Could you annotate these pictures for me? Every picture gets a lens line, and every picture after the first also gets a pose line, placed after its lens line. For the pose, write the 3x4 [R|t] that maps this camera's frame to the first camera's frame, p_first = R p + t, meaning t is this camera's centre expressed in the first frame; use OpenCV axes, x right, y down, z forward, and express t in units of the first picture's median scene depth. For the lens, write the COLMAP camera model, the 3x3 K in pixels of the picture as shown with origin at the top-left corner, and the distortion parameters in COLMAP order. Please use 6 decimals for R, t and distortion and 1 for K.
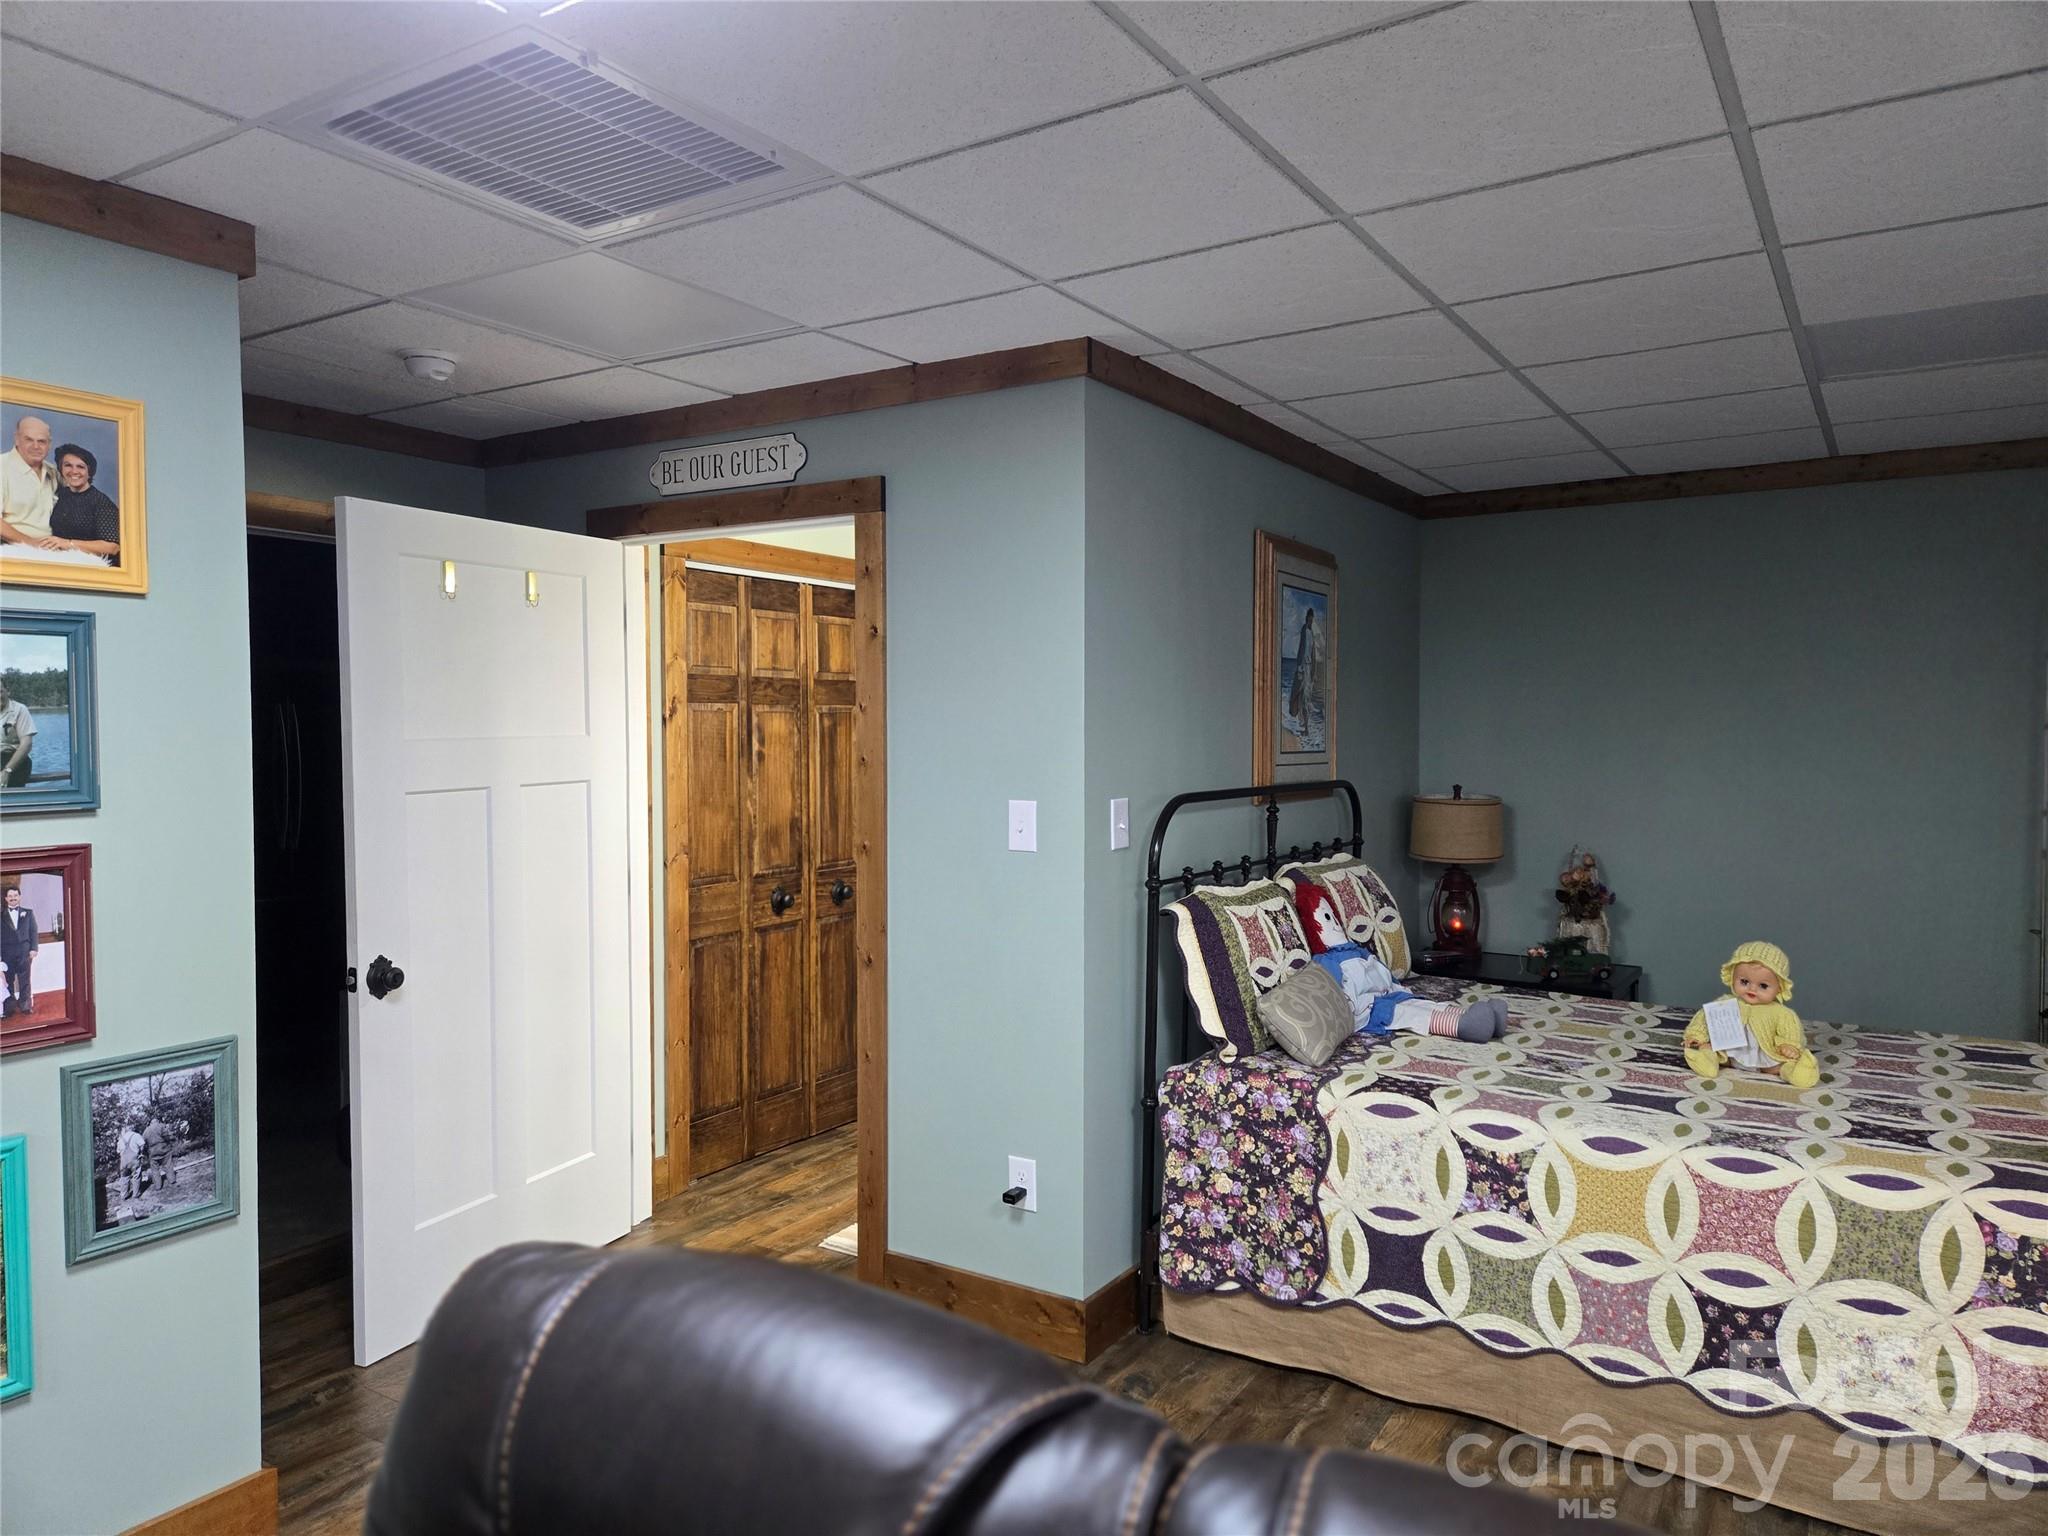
lens RADIAL K [[1362.3, 0, 1023.7], [0, 1362.3, 763.7], [0, 0, 1]] dist [0.083029, -0.069492]
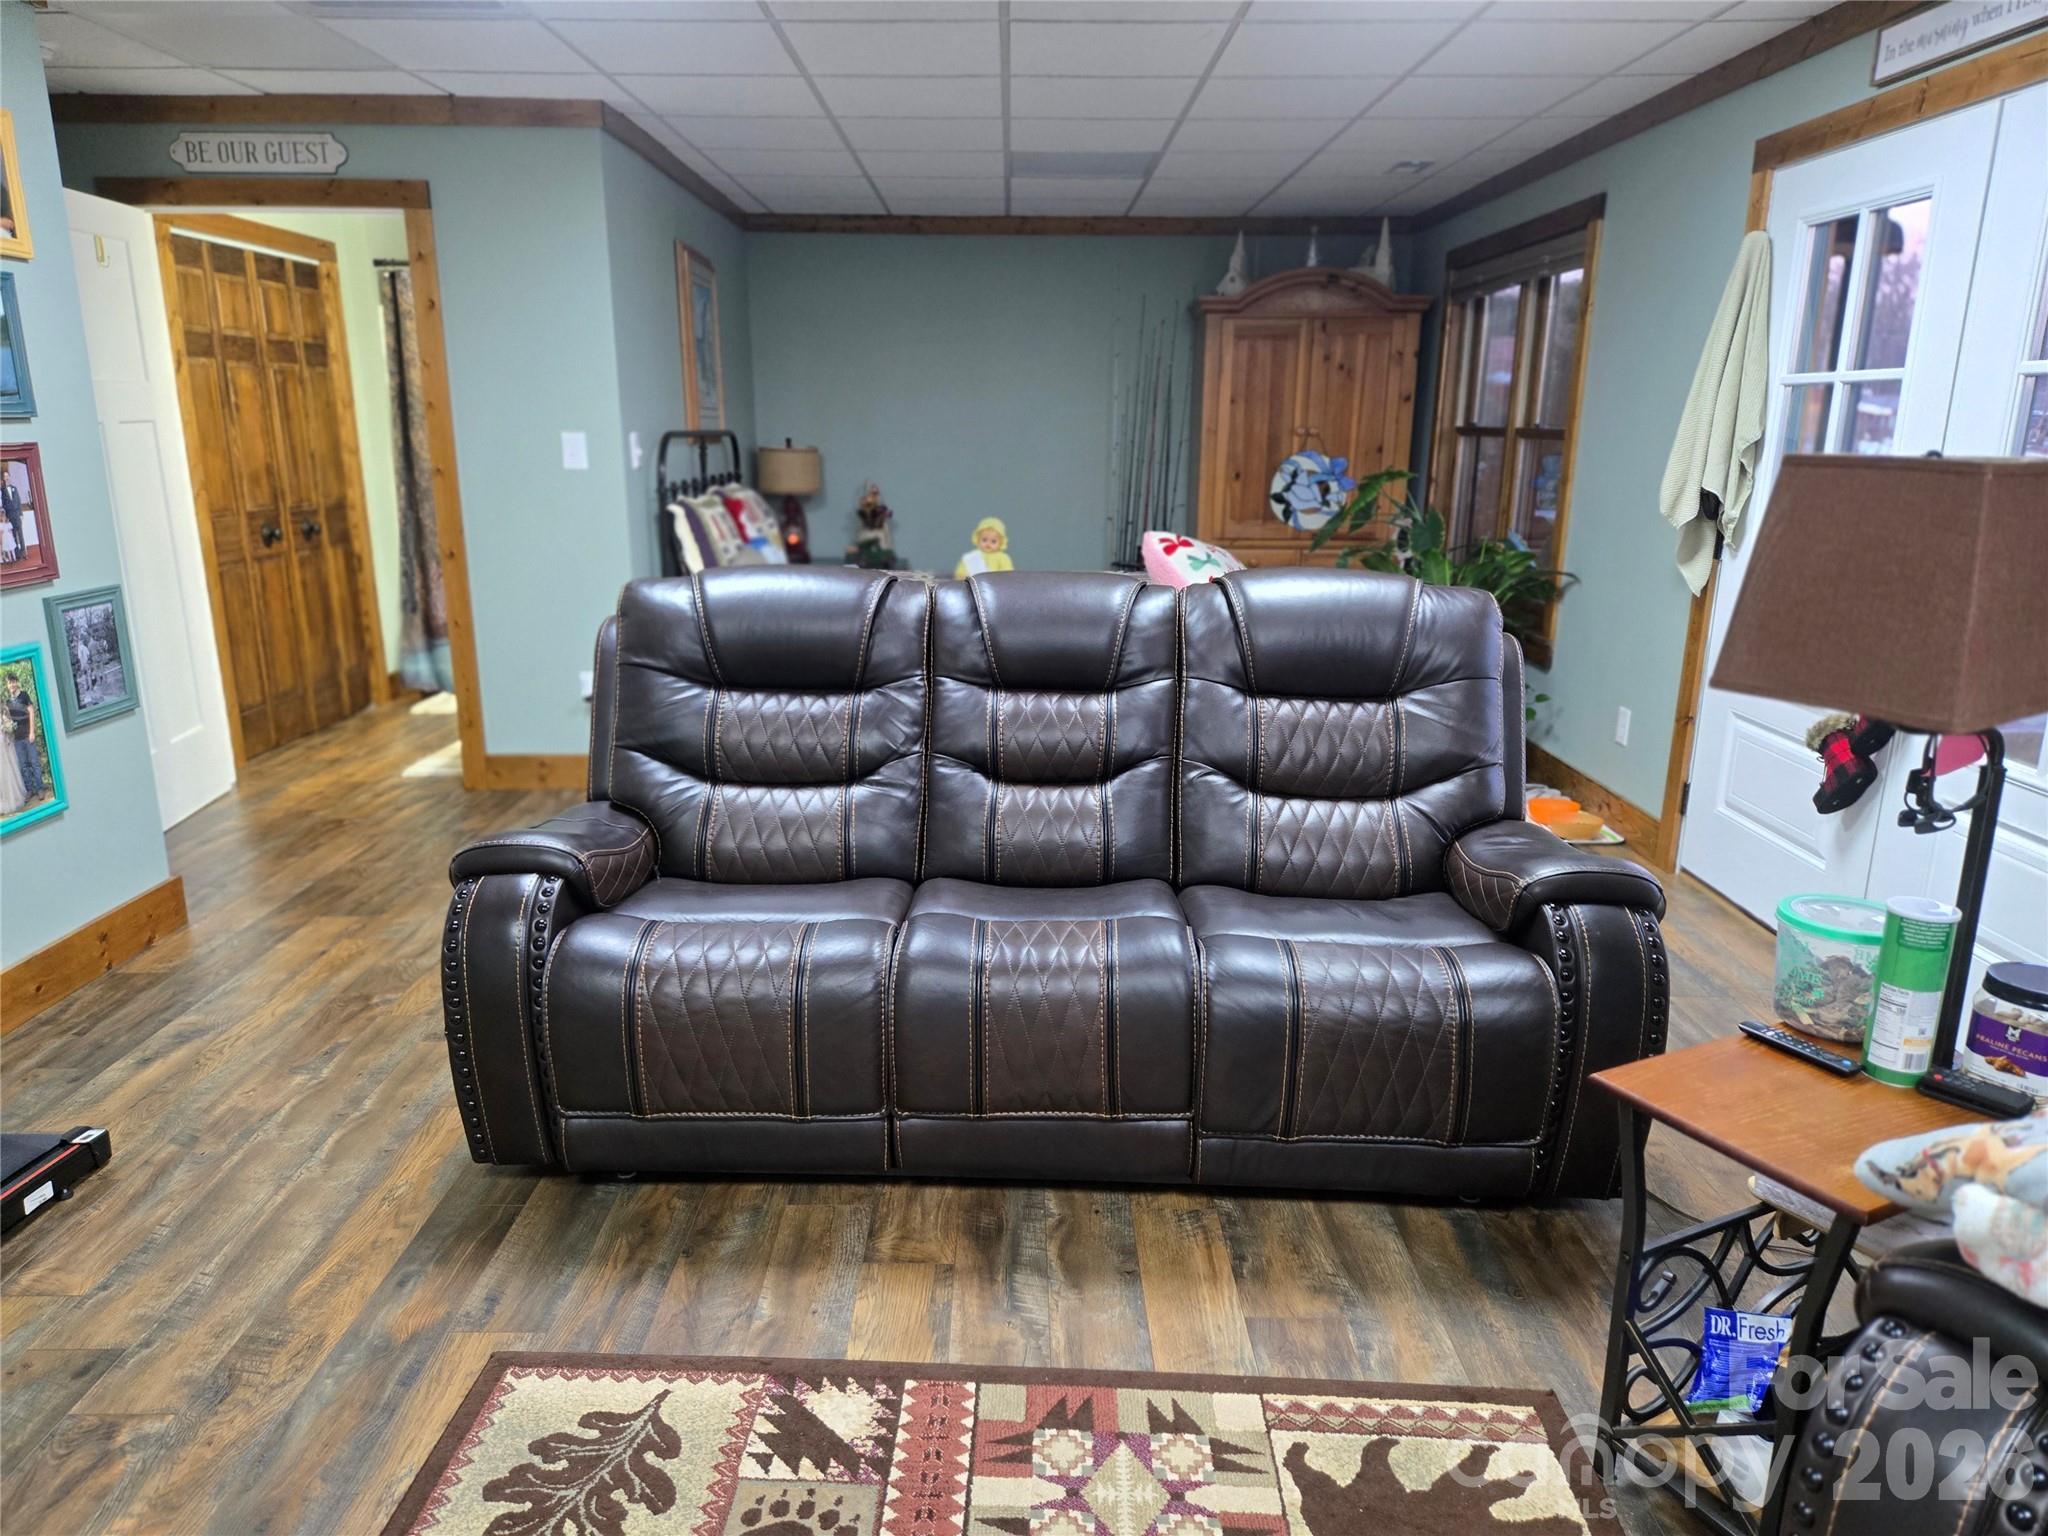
lens RADIAL K [[1362.3, 0, 1023.7], [0, 1362.3, 763.7], [0, 0, 1]] dist [0.083029, -0.069492]
pose [[0.838299, -0.130215, 0.529433, -0.305067], [0.011406, 0.975037, 0.221751, 0.036012], [-0.545092, -0.179855, 0.818857, -0.390120]]
